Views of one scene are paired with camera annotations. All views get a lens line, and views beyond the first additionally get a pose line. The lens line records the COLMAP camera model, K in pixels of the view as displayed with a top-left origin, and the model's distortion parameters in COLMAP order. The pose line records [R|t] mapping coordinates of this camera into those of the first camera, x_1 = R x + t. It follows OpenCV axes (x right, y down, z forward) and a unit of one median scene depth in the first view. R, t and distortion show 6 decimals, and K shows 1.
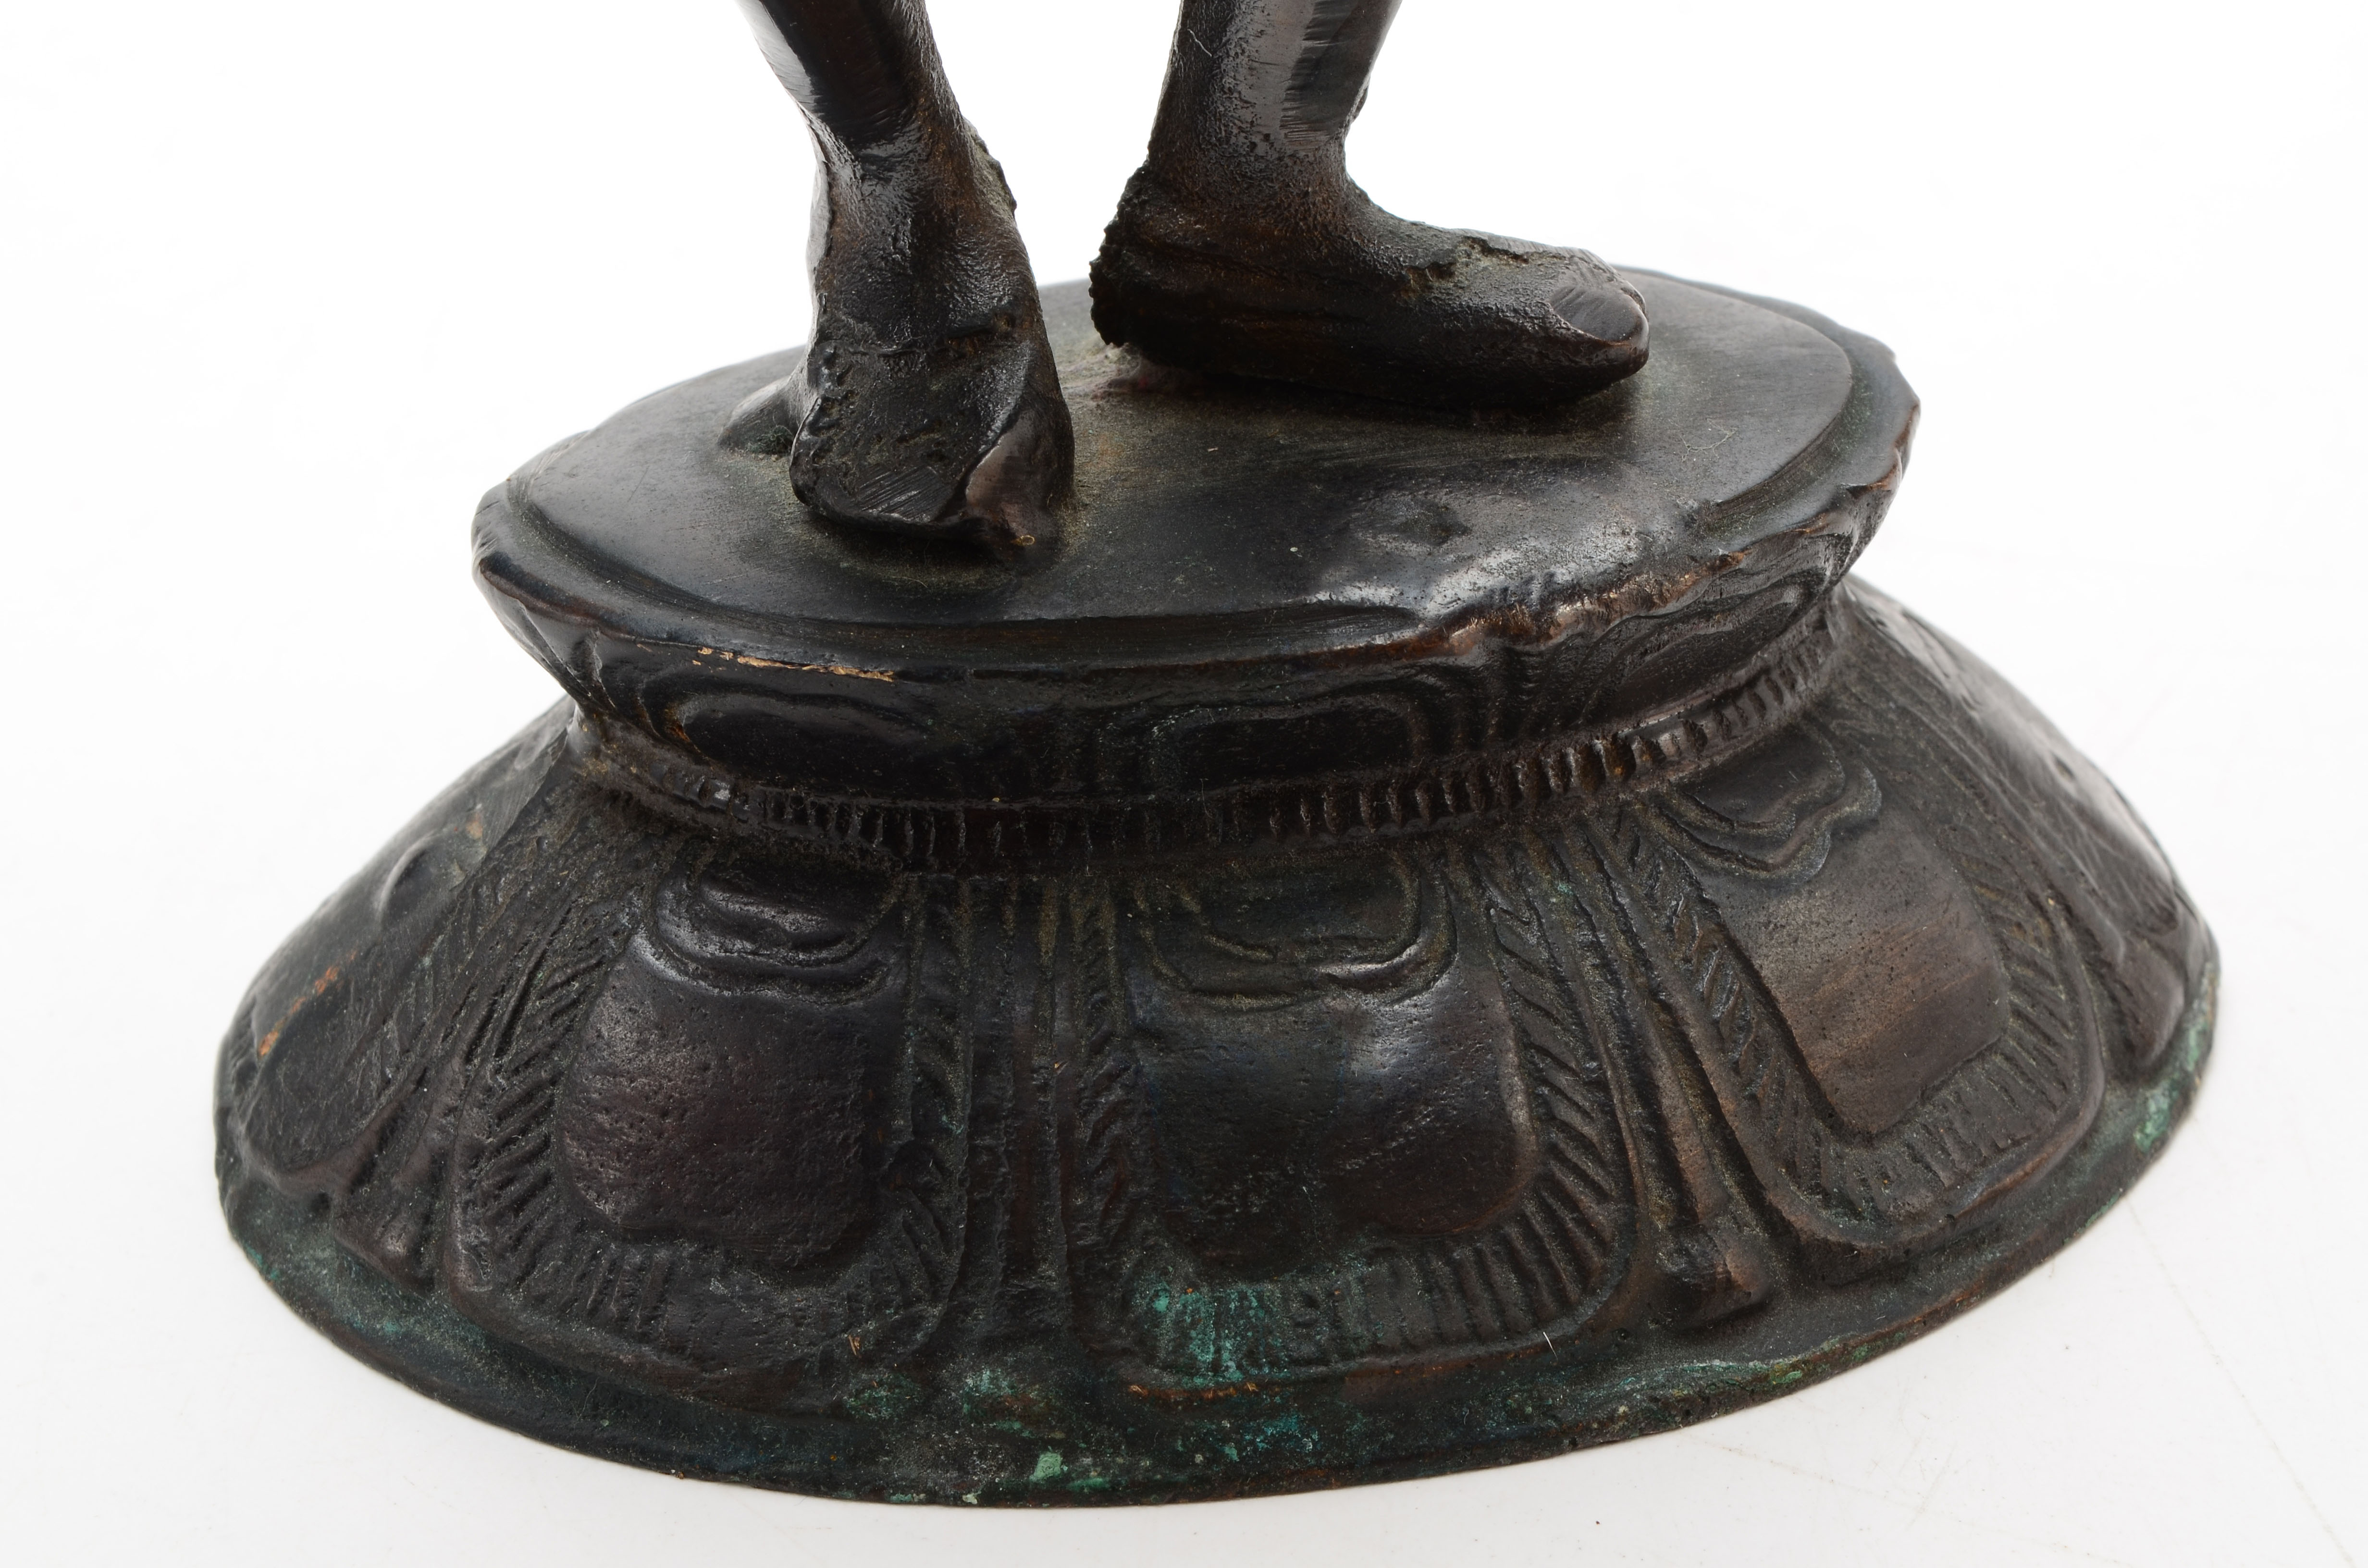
lens RADIAL K [[5376.4, 0, 1184.1], [0, 5376.4, 845.6], [0, 0, 1]] dist [0.081814, 0.321697]
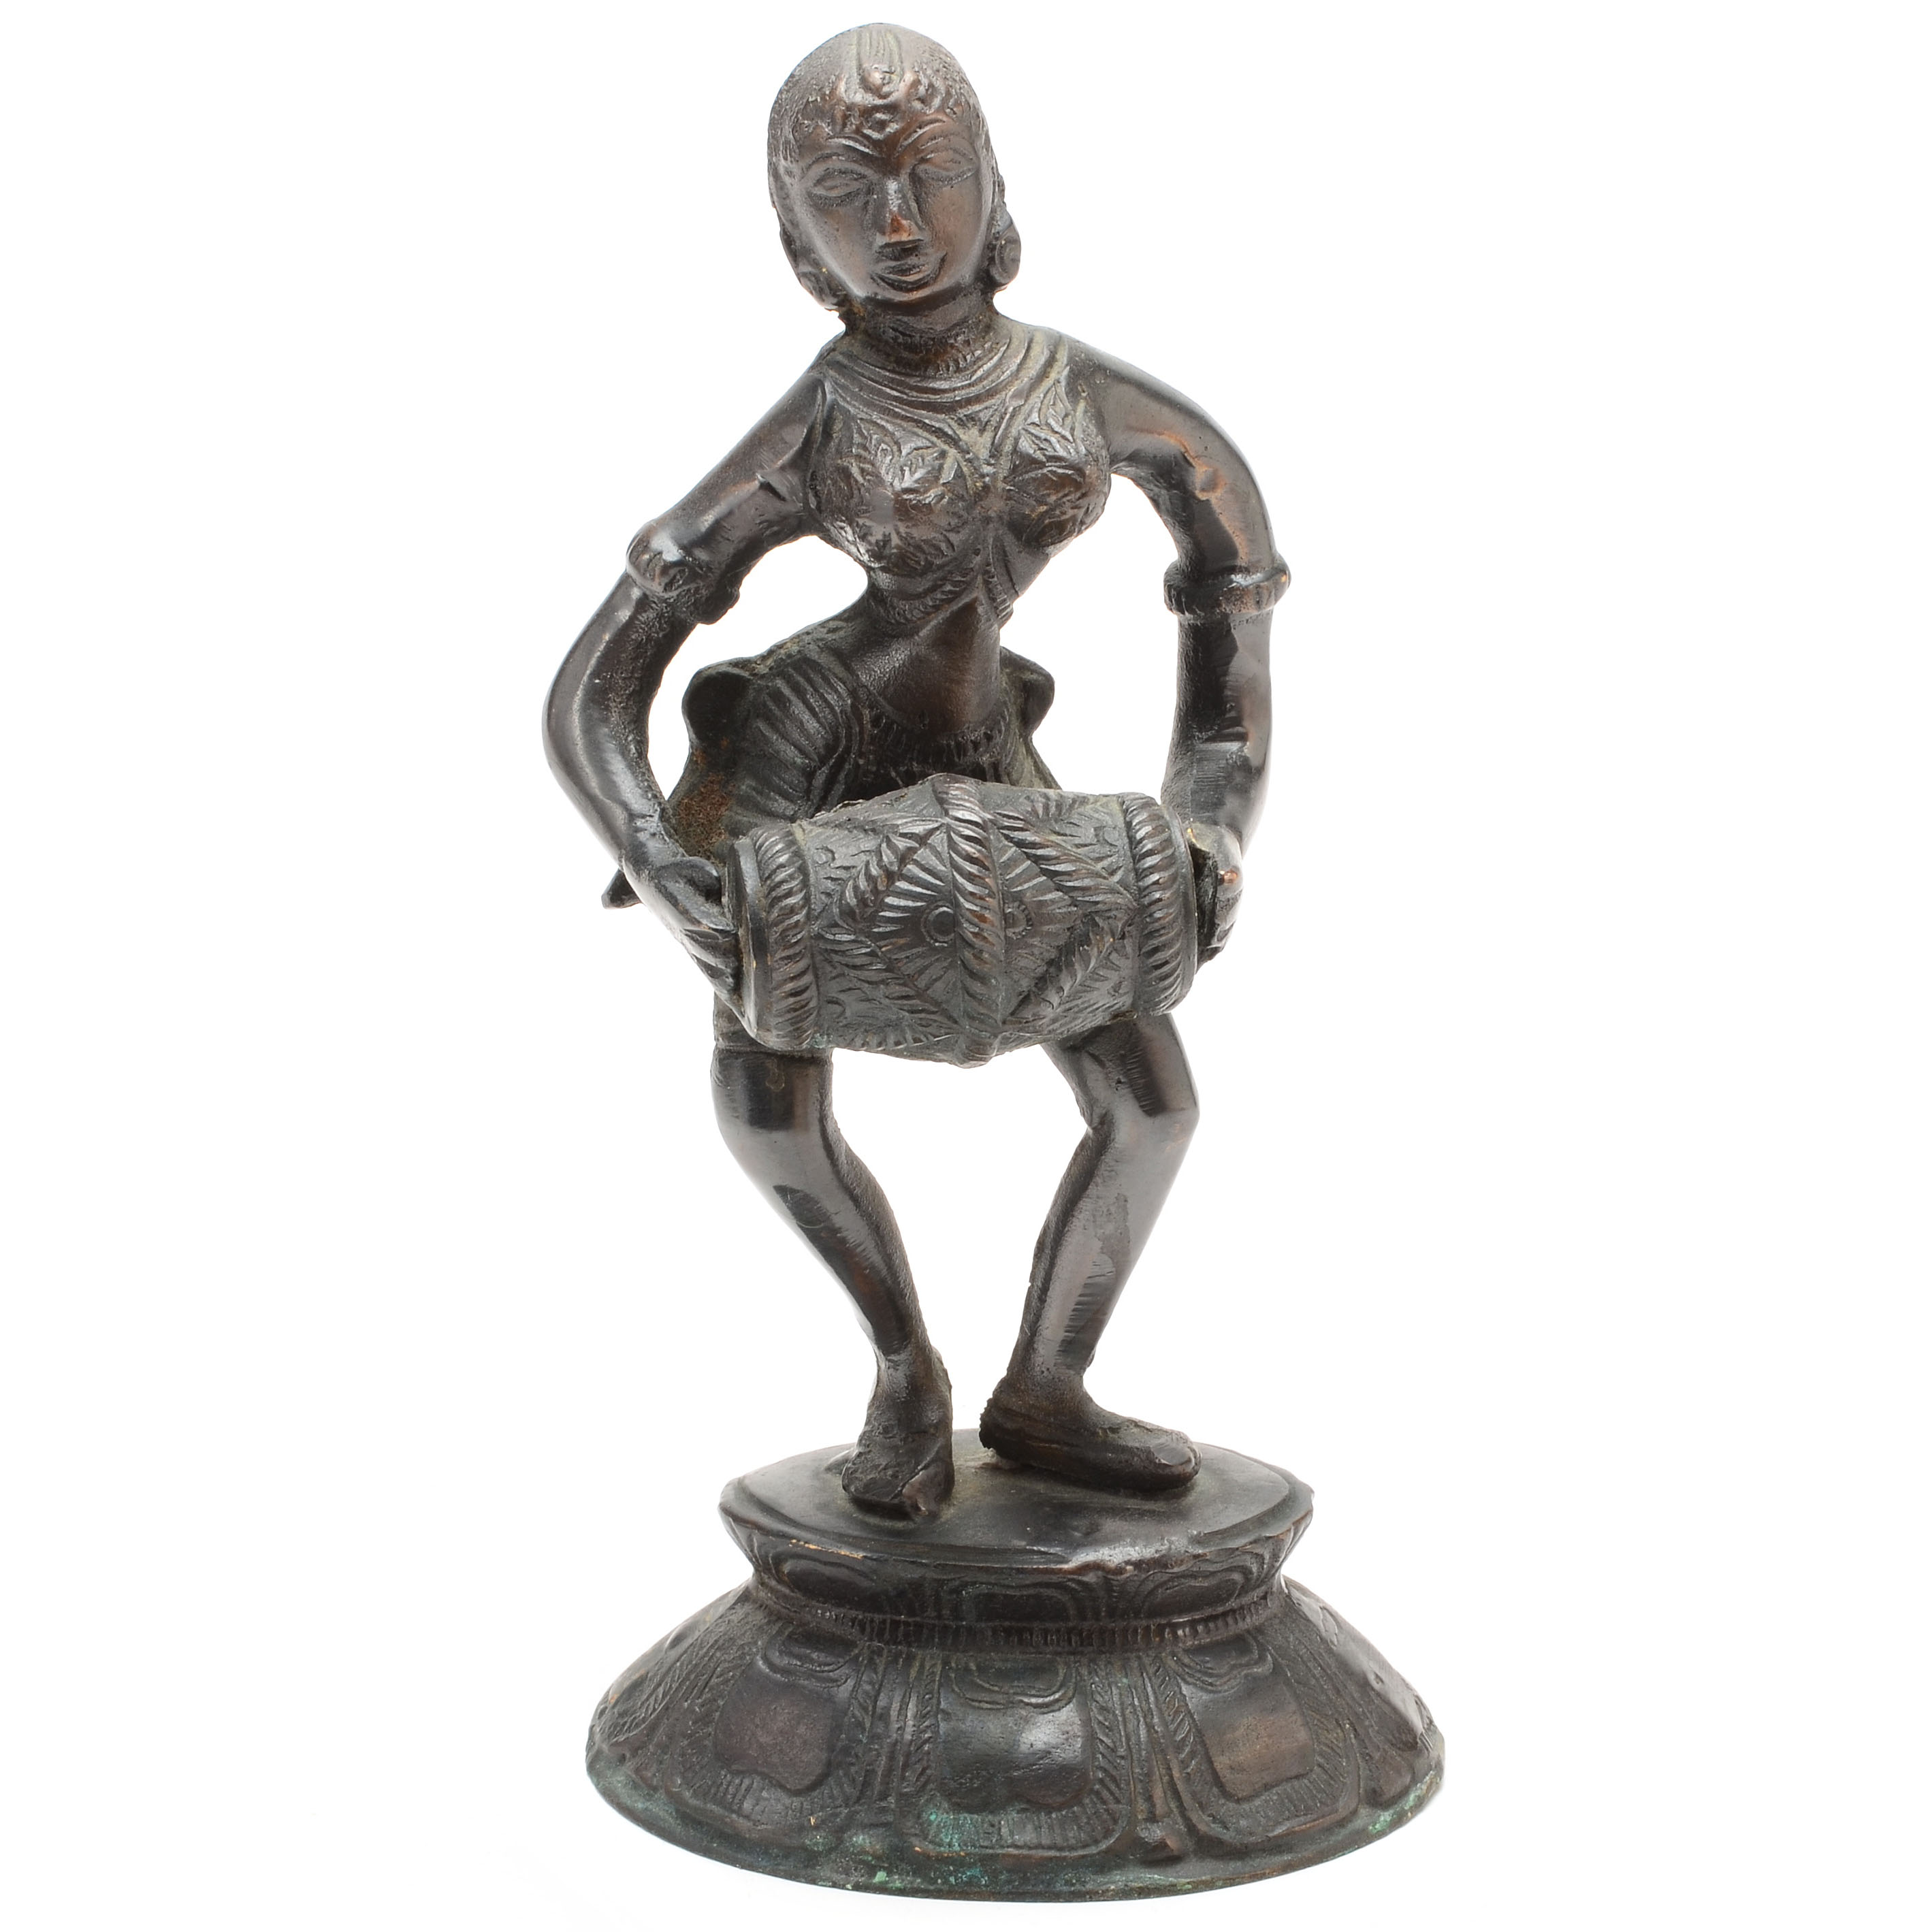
lens RADIAL K [[5351.4, 0, 966.0], [0, 5351.4, 966.0], [0, 0, 1]] dist [0.045617, -0.745974]
pose [[0.979620, 0.094324, -0.177336, 0.405518], [-0.133005, 0.966205, -0.220811, 0.244153], [0.150515, 0.239898, 0.959059, -1.451302]]
